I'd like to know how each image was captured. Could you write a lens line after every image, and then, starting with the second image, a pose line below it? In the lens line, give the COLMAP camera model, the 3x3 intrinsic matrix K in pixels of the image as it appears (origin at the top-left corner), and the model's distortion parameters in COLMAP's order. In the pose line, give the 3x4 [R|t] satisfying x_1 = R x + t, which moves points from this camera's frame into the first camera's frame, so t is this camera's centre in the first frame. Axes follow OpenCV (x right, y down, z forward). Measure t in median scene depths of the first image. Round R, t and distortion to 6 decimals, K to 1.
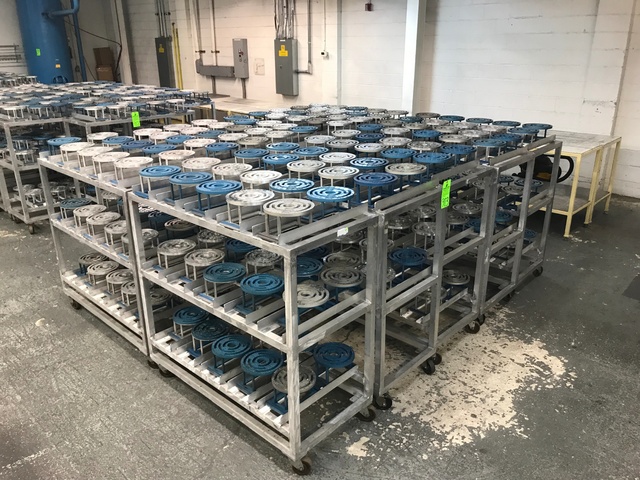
lens RADIAL K [[524.4, 0, 317.7], [0, 524.4, 238.2], [0, 0, 1]] dist [0.022910, -0.028636]
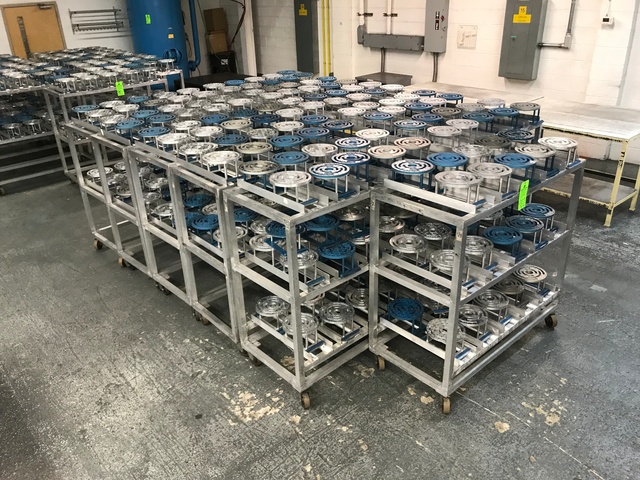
lens RADIAL K [[524.4, 0, 322.7], [0, 524.4, 240.4], [0, 0, 1]] dist [0.022910, -0.028636]
pose [[0.997173, 0.008414, -0.074665, -0.231475], [-0.001407, 0.995627, 0.093409, -0.108448], [0.075124, -0.093040, 0.992824, 0.230786]]
